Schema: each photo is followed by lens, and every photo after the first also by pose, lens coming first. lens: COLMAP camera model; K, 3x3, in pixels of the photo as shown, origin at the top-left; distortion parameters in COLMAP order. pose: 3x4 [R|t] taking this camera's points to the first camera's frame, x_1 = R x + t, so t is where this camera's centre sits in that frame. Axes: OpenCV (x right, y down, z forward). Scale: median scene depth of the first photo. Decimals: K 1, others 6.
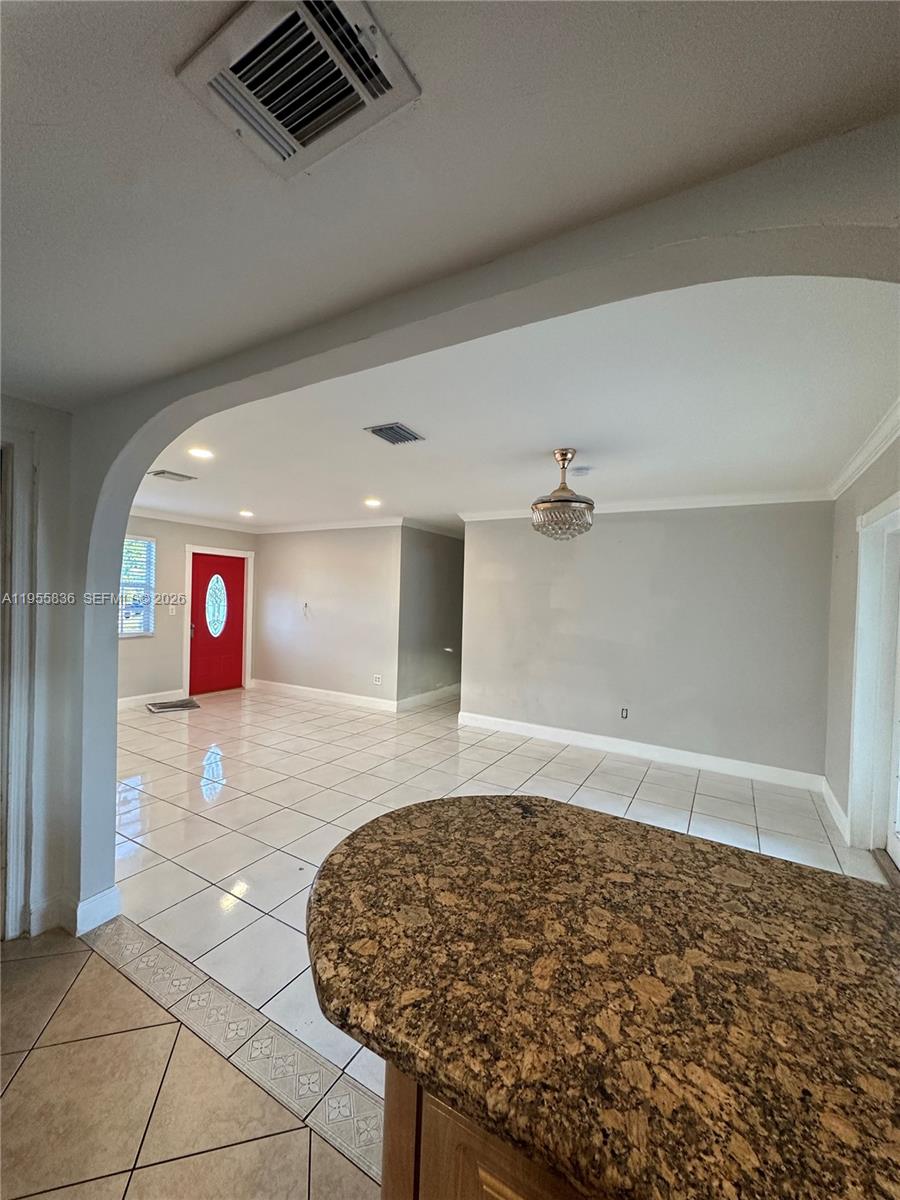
lens RADIAL K [[478.3, 0, 446.7], [0, 478.3, 600.3], [0, 0, 1]] dist [-0.002629, 0.000453]
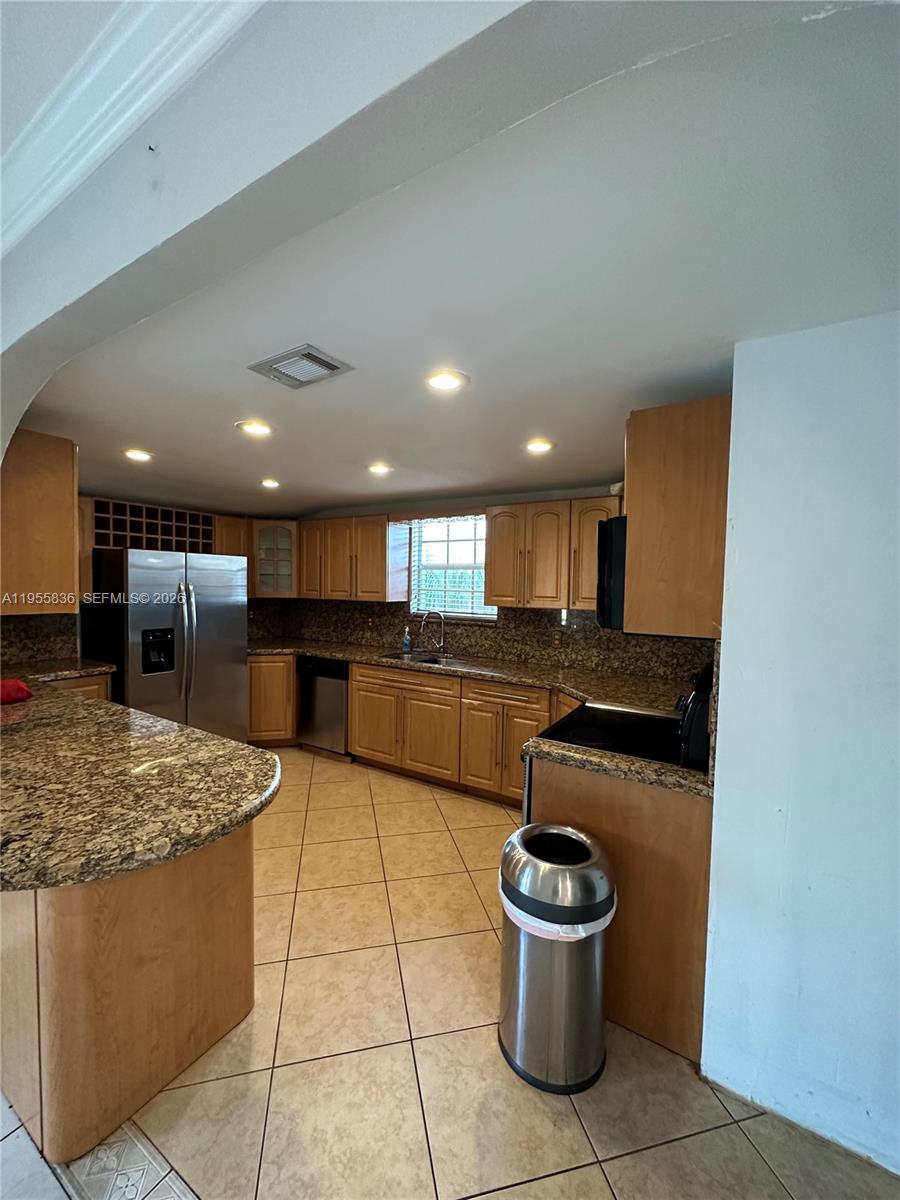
lens RADIAL K [[478.3, 0, 452.5], [0, 478.3, 600.1], [0, 0, 1]] dist [-0.002629, 0.000453]
pose [[-0.998672, -0.049835, 0.013084, -0.814515], [-0.049187, 0.997734, 0.045913, -0.086177], [-0.015342, 0.045209, -0.998860, 2.422159]]
